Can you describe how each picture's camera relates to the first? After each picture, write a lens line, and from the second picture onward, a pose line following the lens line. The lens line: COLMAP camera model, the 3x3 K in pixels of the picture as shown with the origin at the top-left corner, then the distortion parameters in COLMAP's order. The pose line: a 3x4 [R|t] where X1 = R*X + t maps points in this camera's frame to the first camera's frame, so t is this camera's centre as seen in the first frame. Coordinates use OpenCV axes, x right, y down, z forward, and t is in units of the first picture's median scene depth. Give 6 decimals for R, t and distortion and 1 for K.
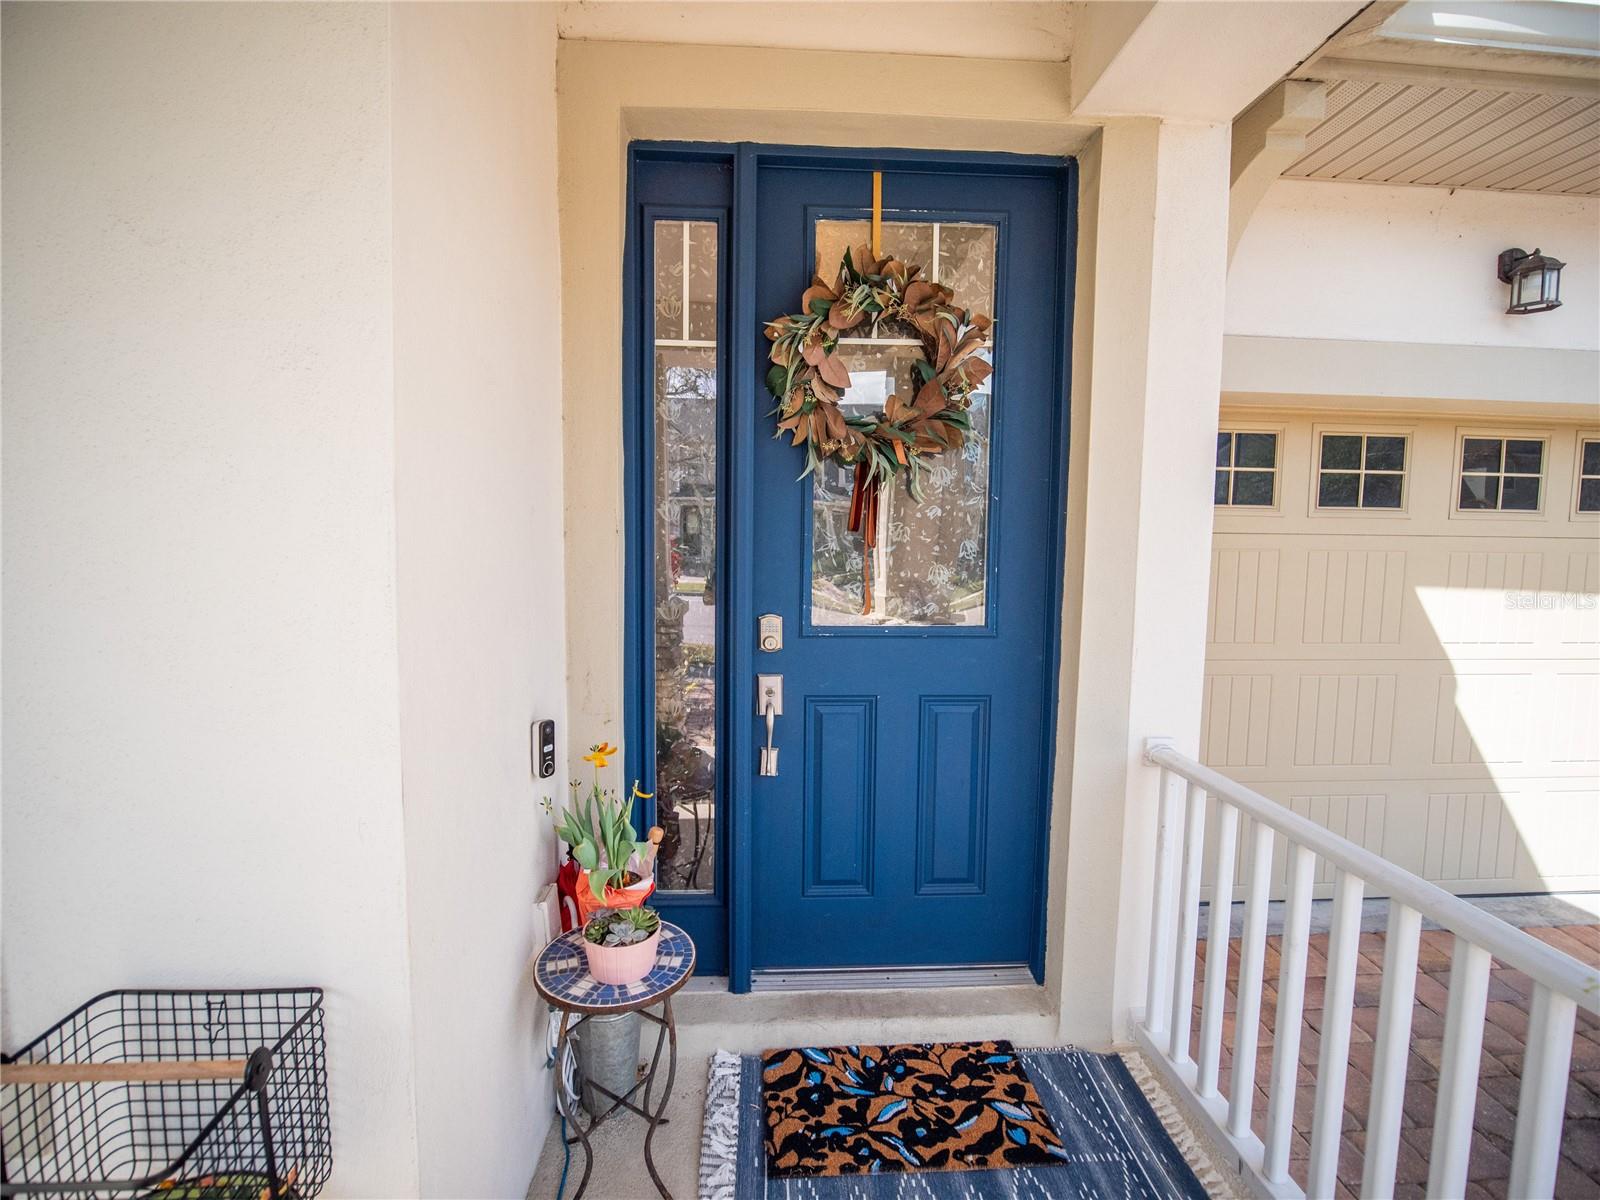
lens RADIAL K [[730.3, 0, 786.4], [0, 730.3, 594.7], [0, 0, 1]] dist [-0.017440, -0.000367]
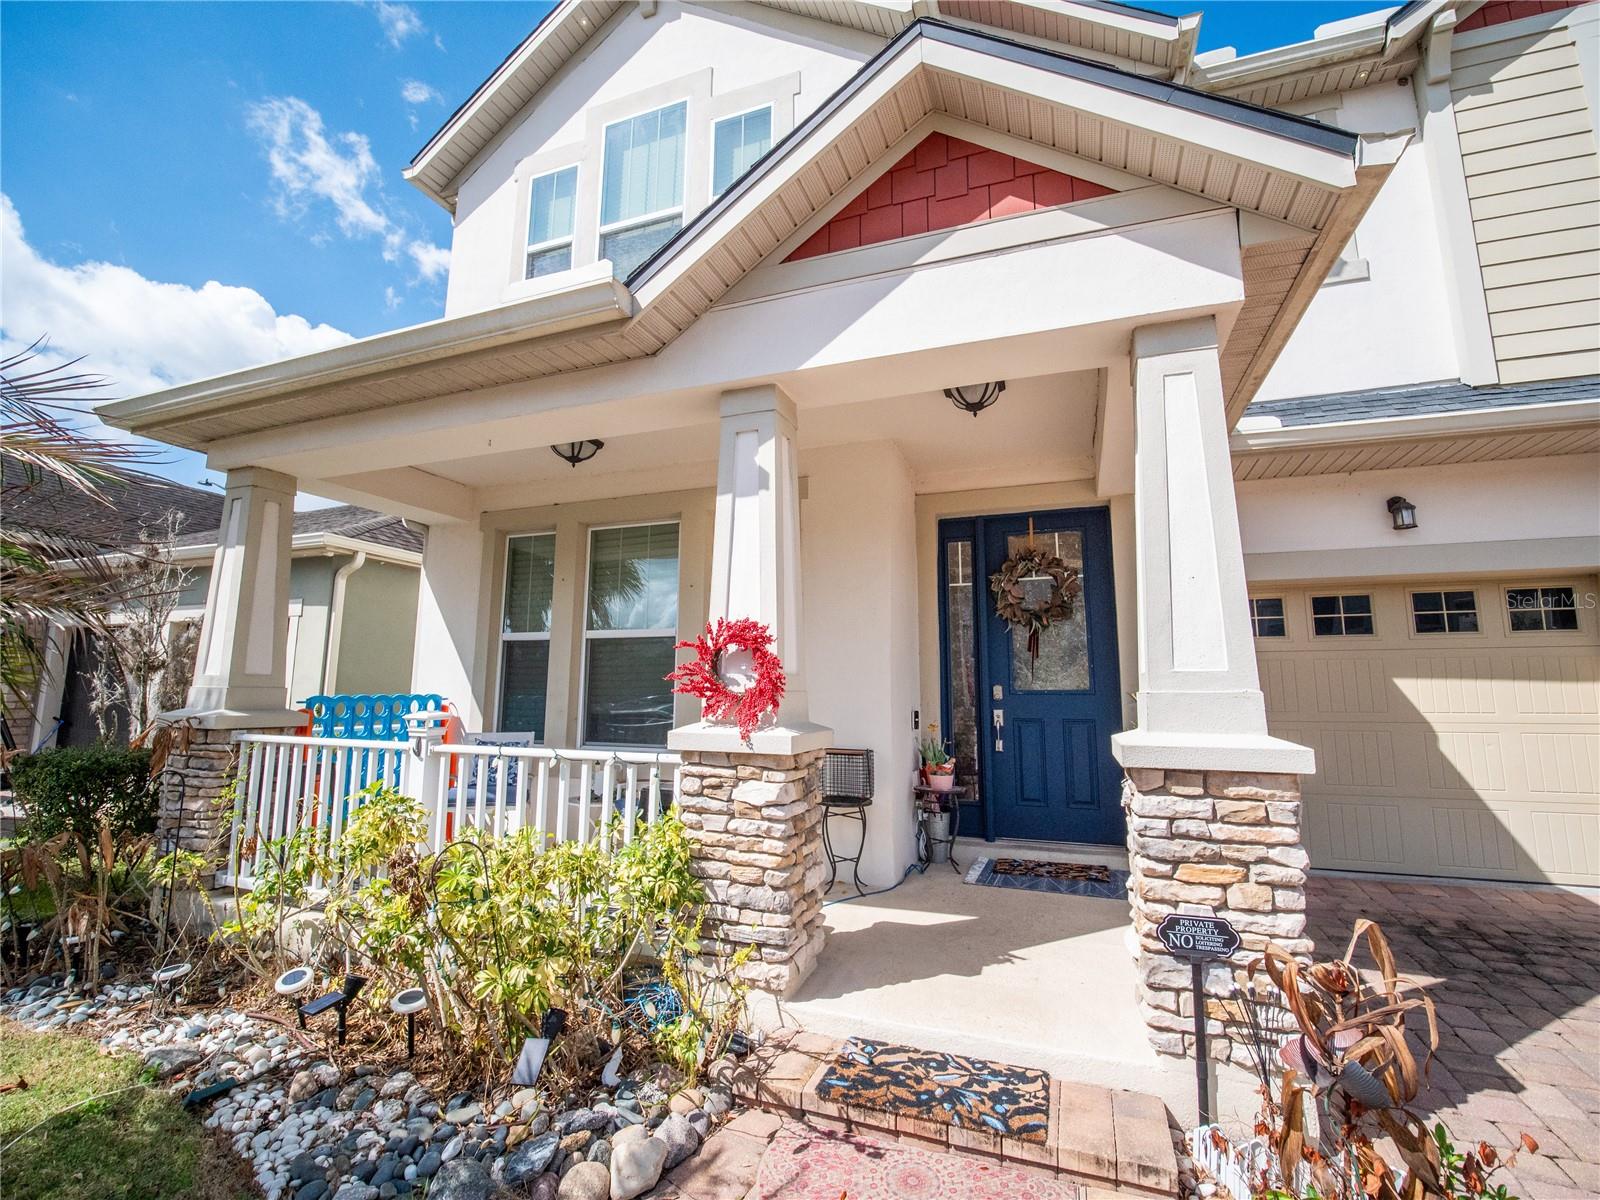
lens RADIAL K [[730.3, 0, 796.6], [0, 730.3, 592.1], [0, 0, 1]] dist [-0.017440, -0.000367]
pose [[0.922903, -0.064274, -0.379631, 0.446790], [-0.026417, 0.973076, -0.228968, 0.435623], [0.384126, 0.221343, 0.896356, -2.262064]]
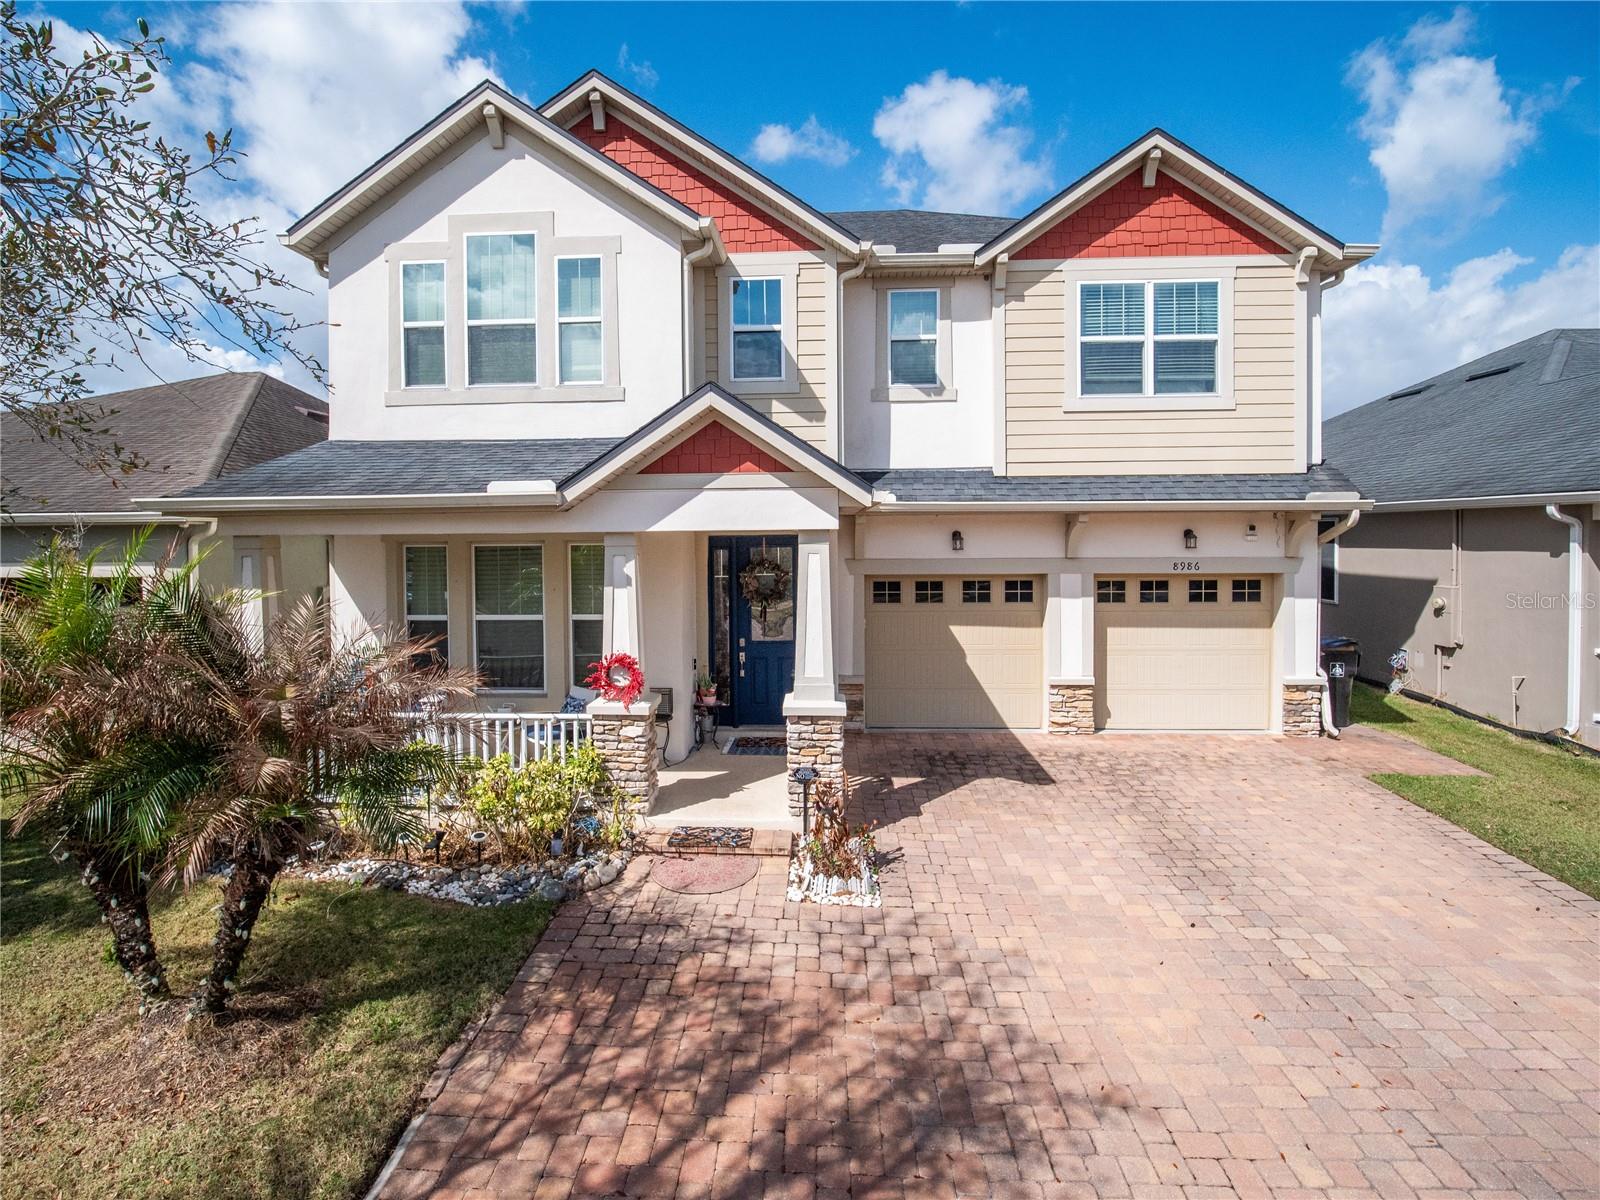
lens RADIAL K [[730.3, 0, 788.1], [0, 730.3, 584.1], [0, 0, 1]] dist [-0.017440, -0.000367]
pose [[0.996660, -0.019299, -0.079353, 0.831846], [0.014984, 0.998395, -0.054610, -0.071111], [0.080280, 0.053239, 0.995350, -4.550629]]
